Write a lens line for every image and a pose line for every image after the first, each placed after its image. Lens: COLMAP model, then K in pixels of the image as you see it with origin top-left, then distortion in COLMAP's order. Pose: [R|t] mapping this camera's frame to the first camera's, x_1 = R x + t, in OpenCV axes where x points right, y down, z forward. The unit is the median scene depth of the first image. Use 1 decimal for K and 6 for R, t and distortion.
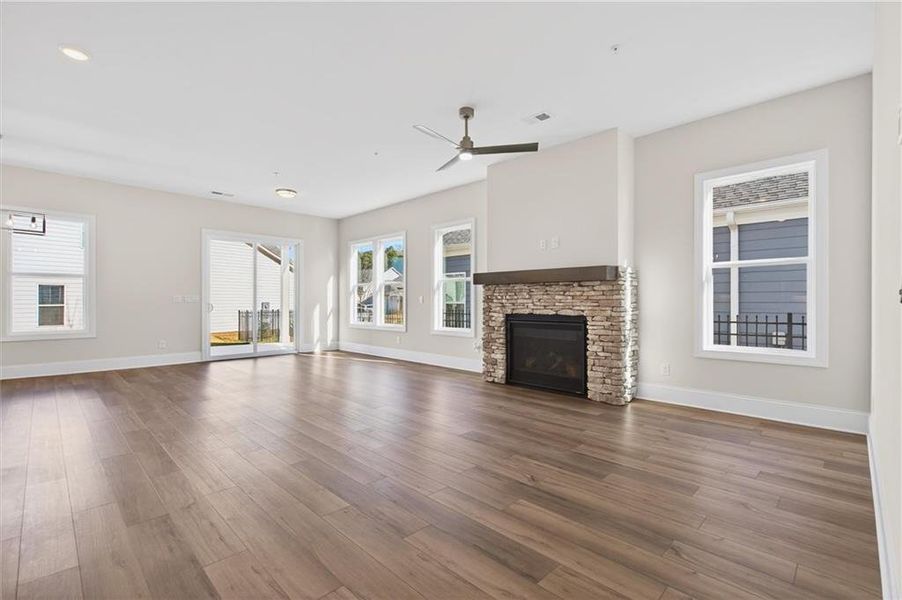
lens RADIAL K [[408.4, 0, 450.2], [0, 408.4, 304.3], [0, 0, 1]] dist [0.002337, -0.000089]
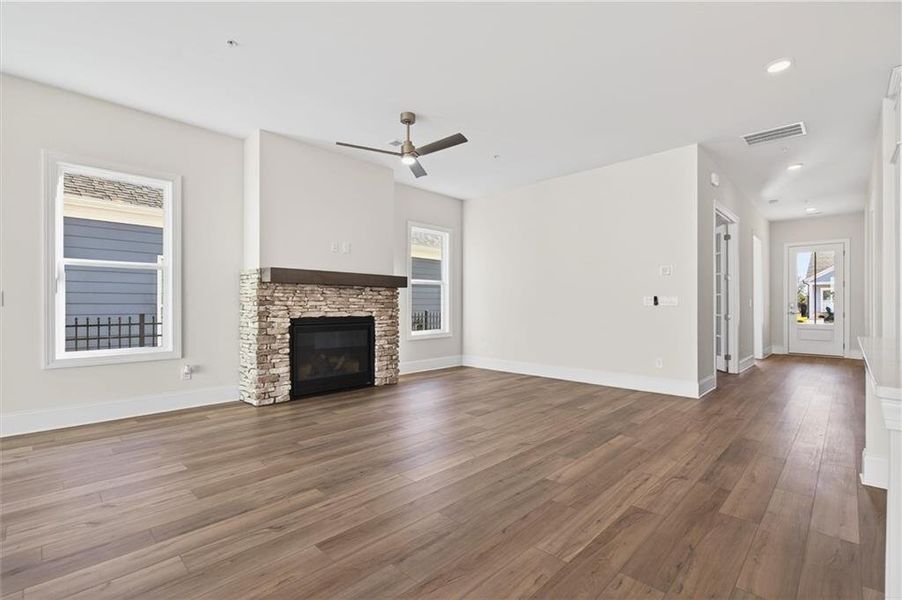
lens RADIAL K [[408.4, 0, 450.2], [0, 408.4, 304.3], [0, 0, 1]] dist [0.002337, -0.000089]
pose [[-0.009664, -0.001344, 0.999952, -0.729781], [0.003567, 0.999993, 0.001379, -0.005797], [-0.999947, 0.003580, -0.009659, 0.678543]]
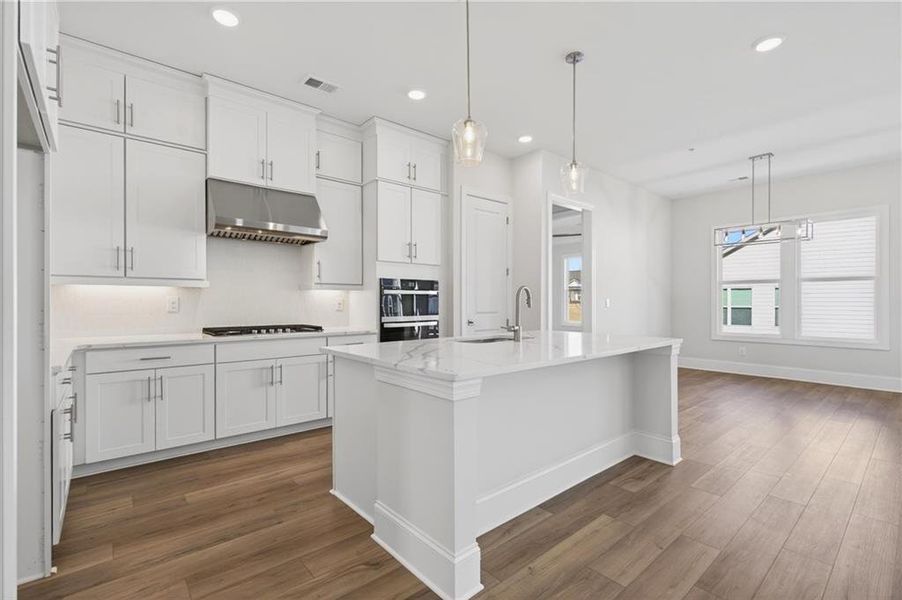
lens RADIAL K [[405.4, 0, 447.0], [0, 405.4, 300.0], [0, 0, 1]] dist [-0.001070, -0.000156]
pose [[-0.085179, -0.008894, -0.996326, 0.034710], [-0.004513, 0.999953, -0.008540, -0.011914], [0.996355, 0.003769, -0.085216, 0.206975]]
